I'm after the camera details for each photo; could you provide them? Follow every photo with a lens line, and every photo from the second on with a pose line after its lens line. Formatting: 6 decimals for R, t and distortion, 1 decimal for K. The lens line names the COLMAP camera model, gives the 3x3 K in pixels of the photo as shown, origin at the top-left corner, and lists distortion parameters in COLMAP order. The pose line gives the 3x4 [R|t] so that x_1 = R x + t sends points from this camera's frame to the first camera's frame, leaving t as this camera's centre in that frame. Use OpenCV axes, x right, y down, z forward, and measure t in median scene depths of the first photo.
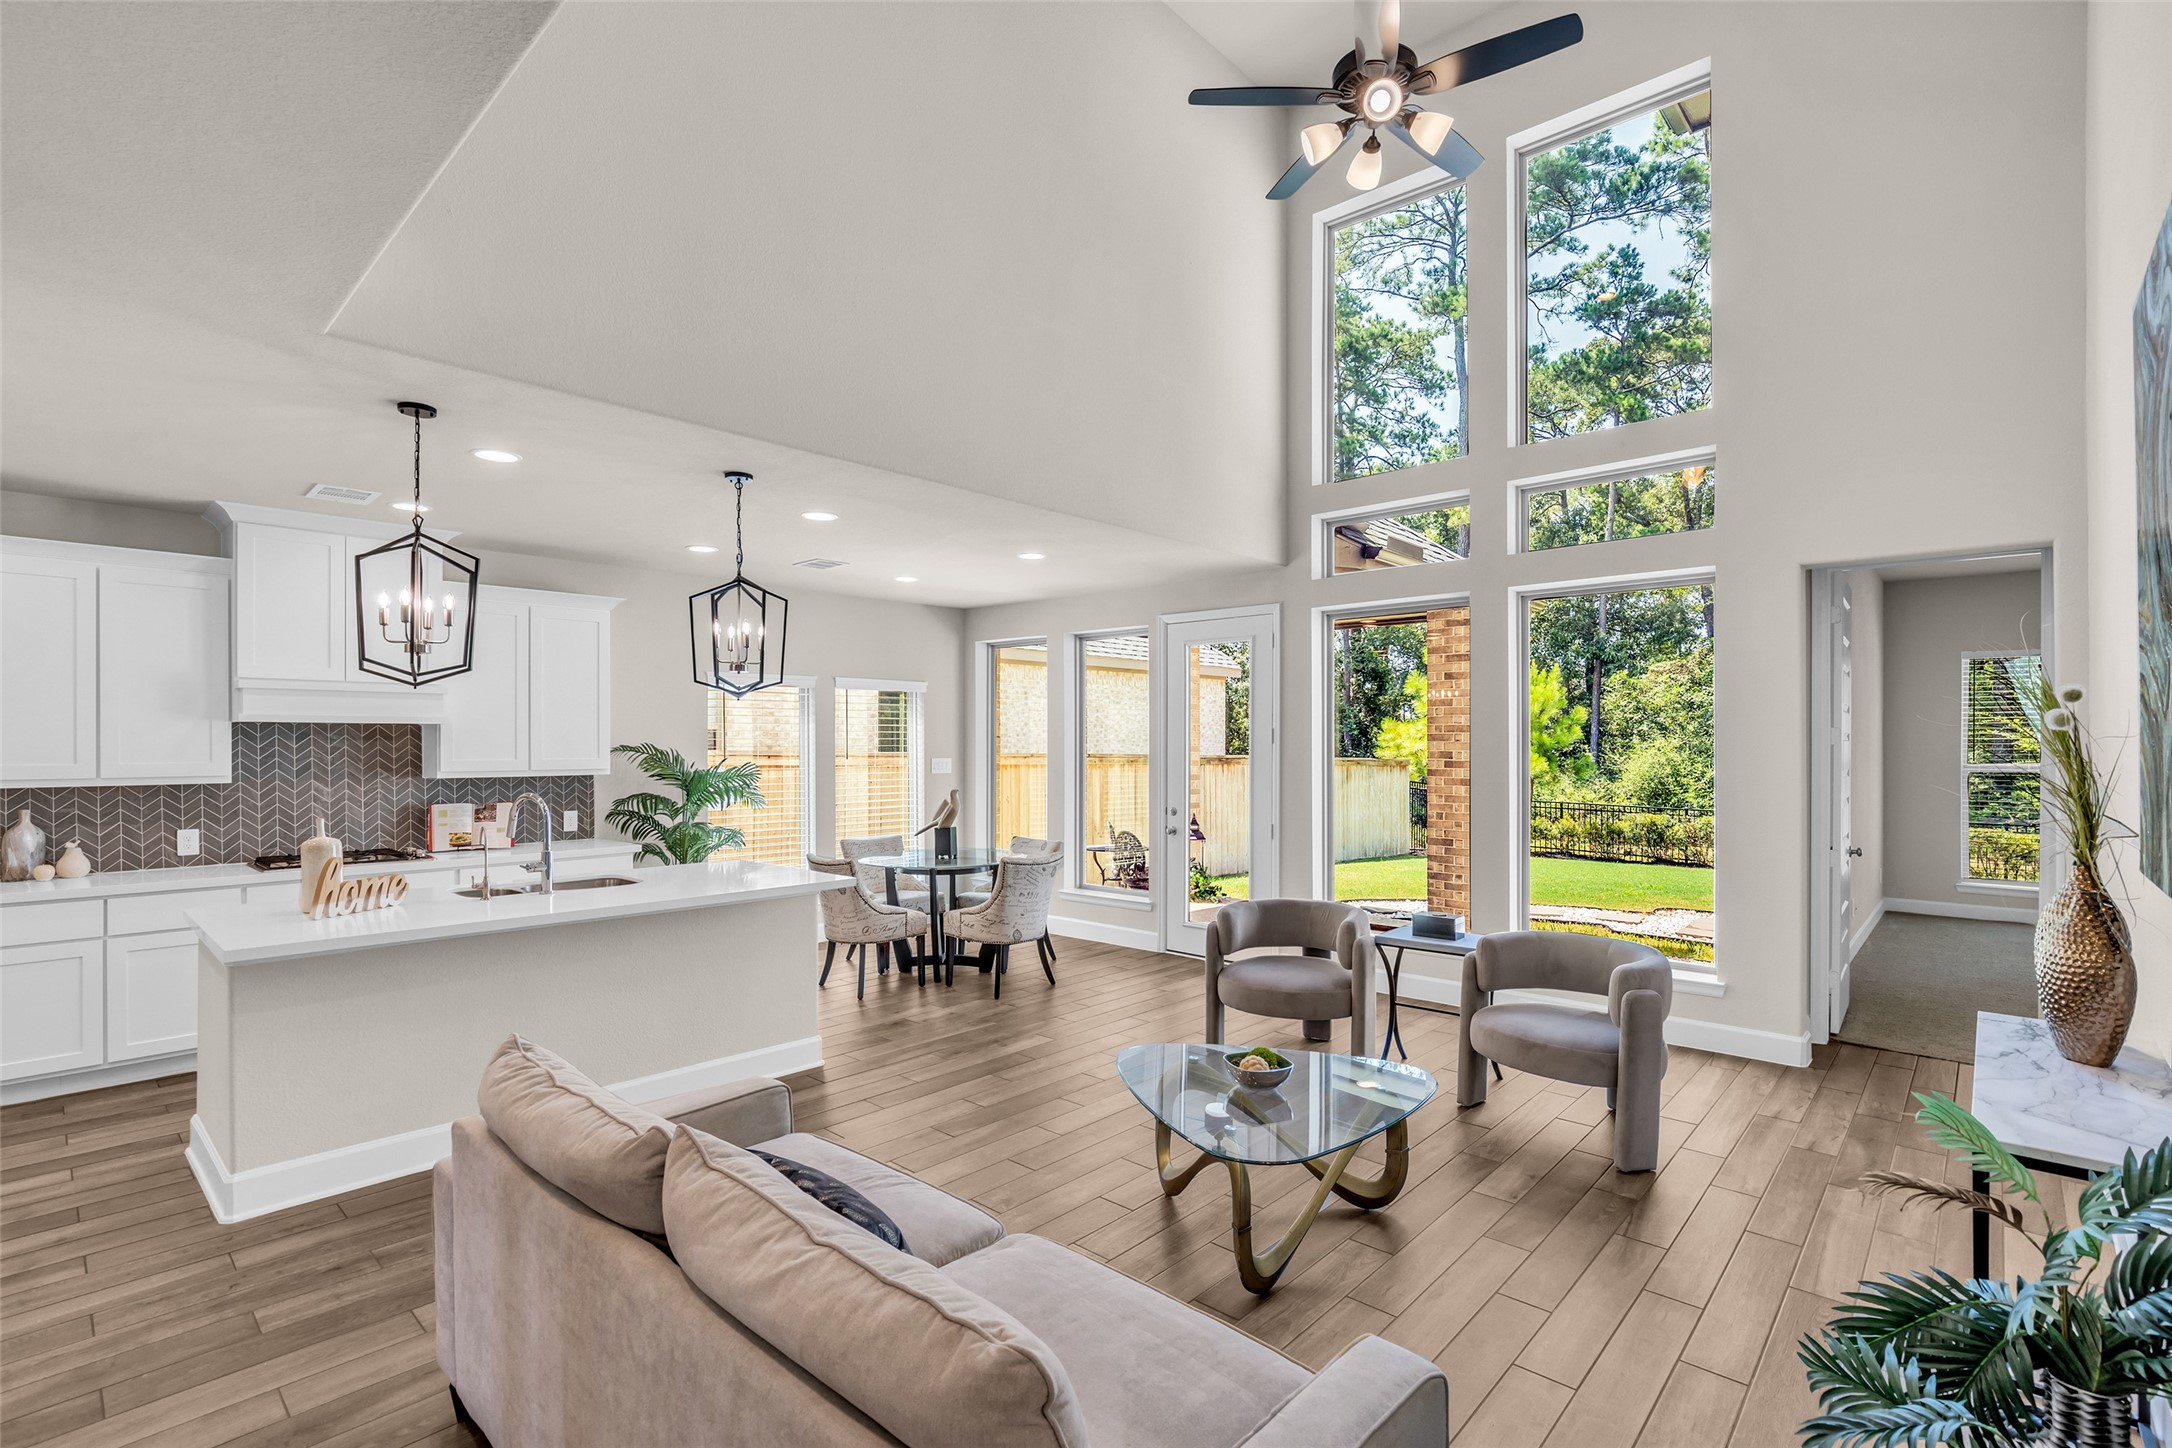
lens RADIAL K [[1001.4, 0, 1085.0], [0, 1001.4, 752.7], [0, 0, 1]] dist [-0.001917, -0.000299]
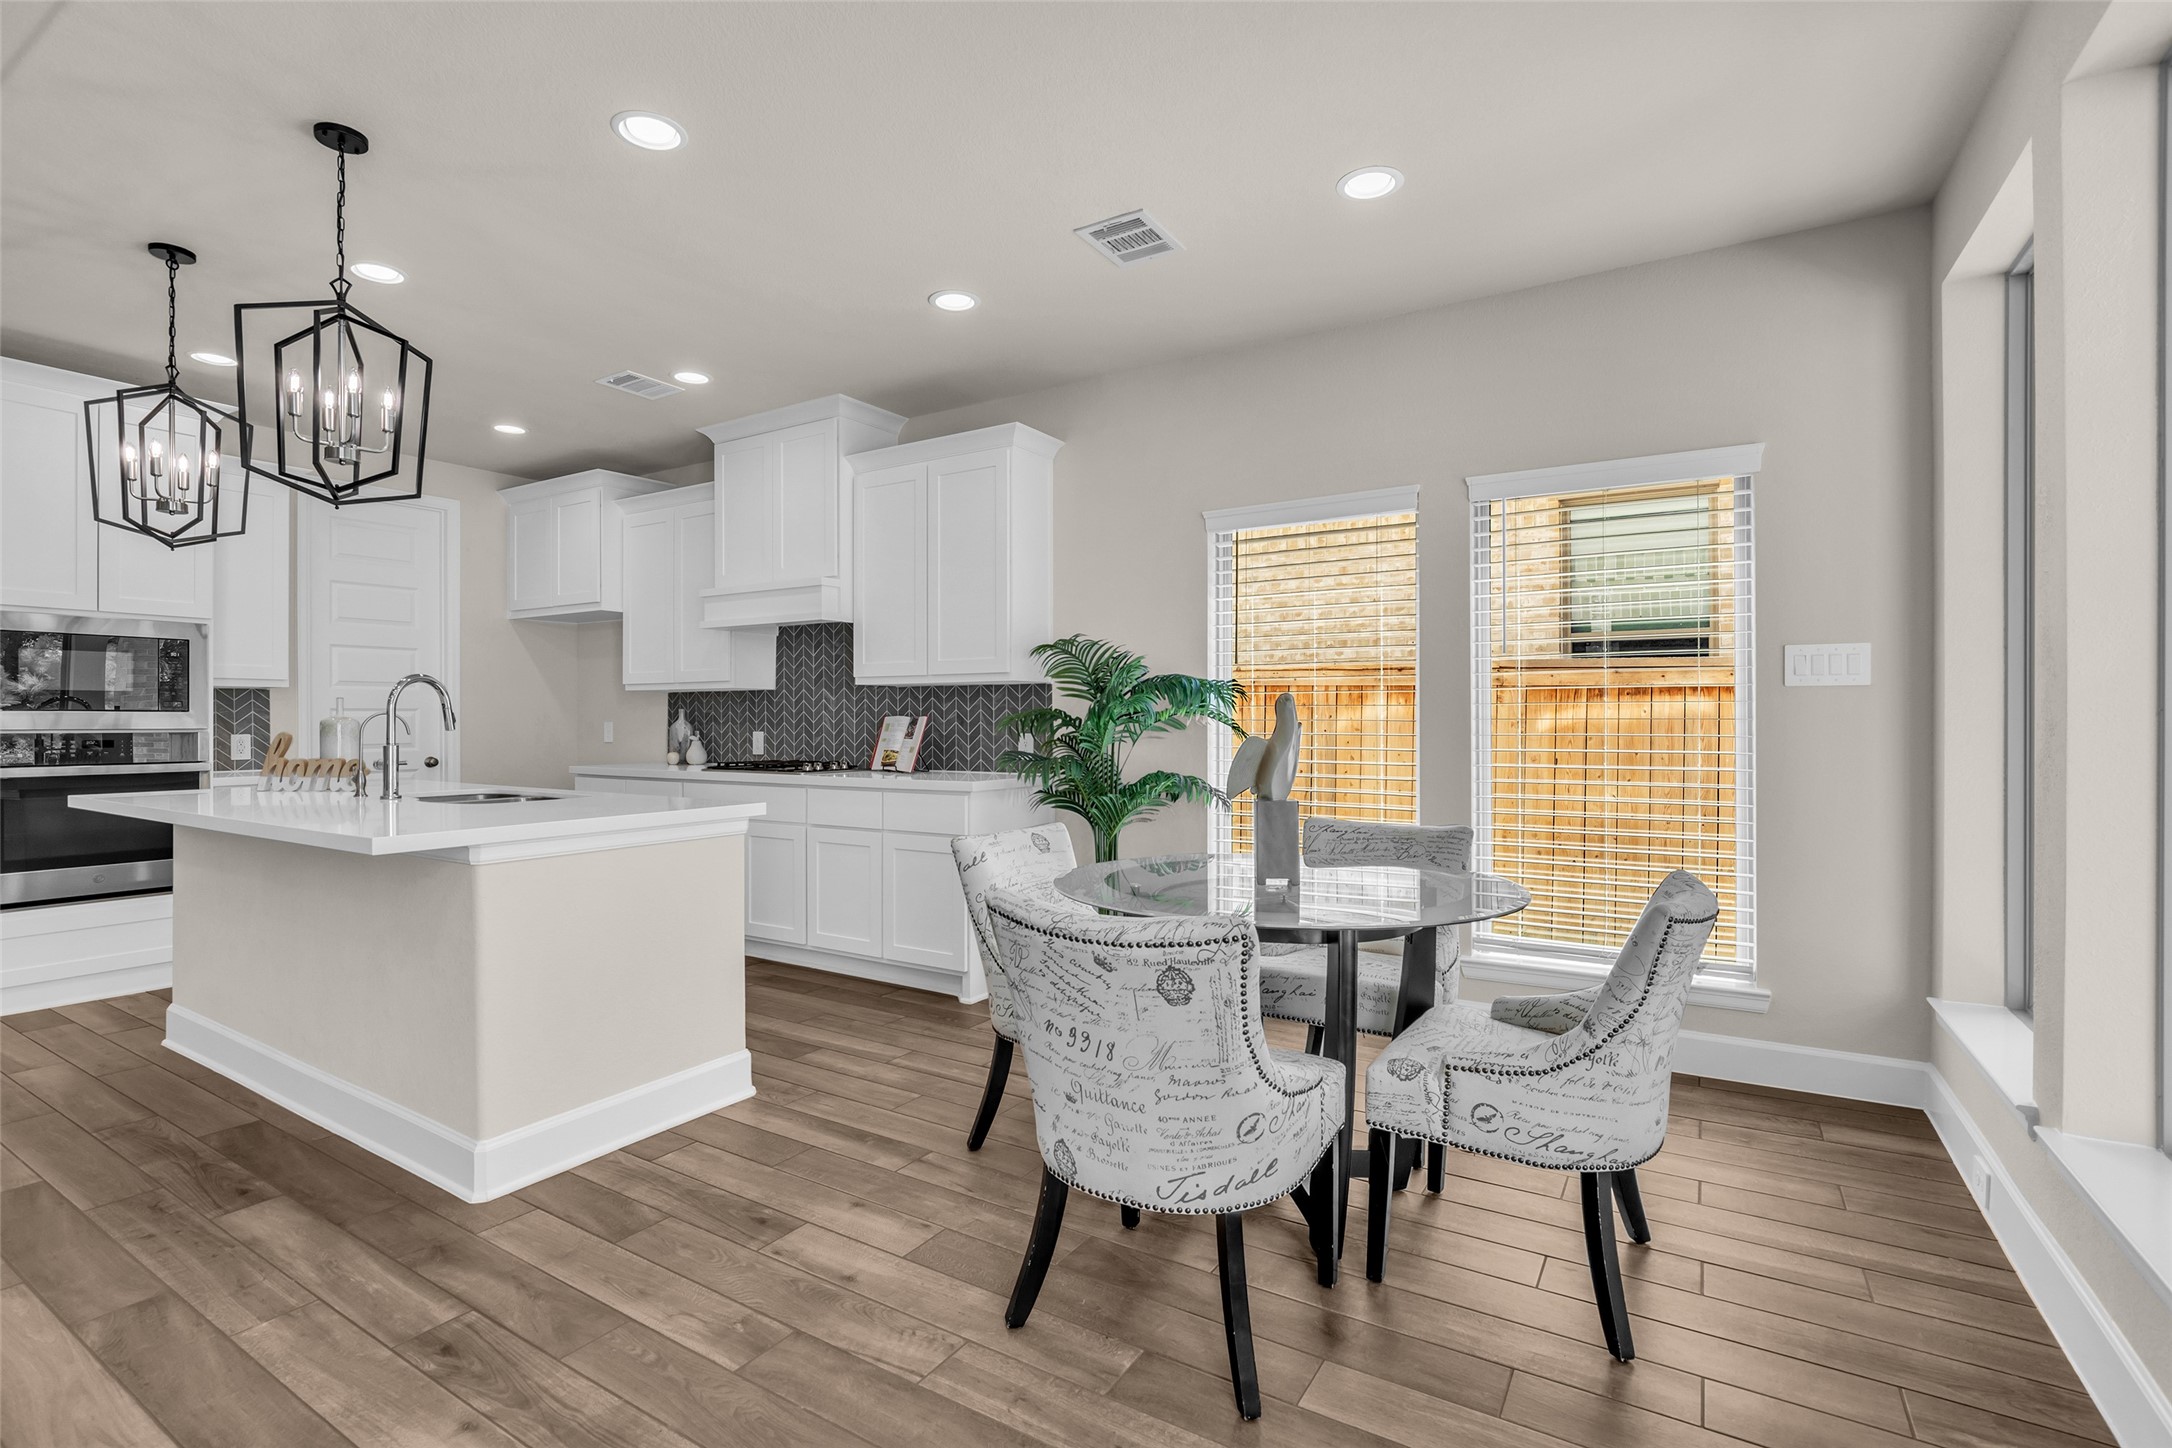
lens RADIAL K [[1027.6, 0, 1082.4], [0, 1027.6, 713.8], [0, 0, 1]] dist [-0.002670, -0.000285]
pose [[0.159469, -0.001865, -0.987201, 0.289762], [-0.009921, 0.999945, -0.003492, 0.055594], [0.987153, 0.010351, 0.159442, 1.141007]]
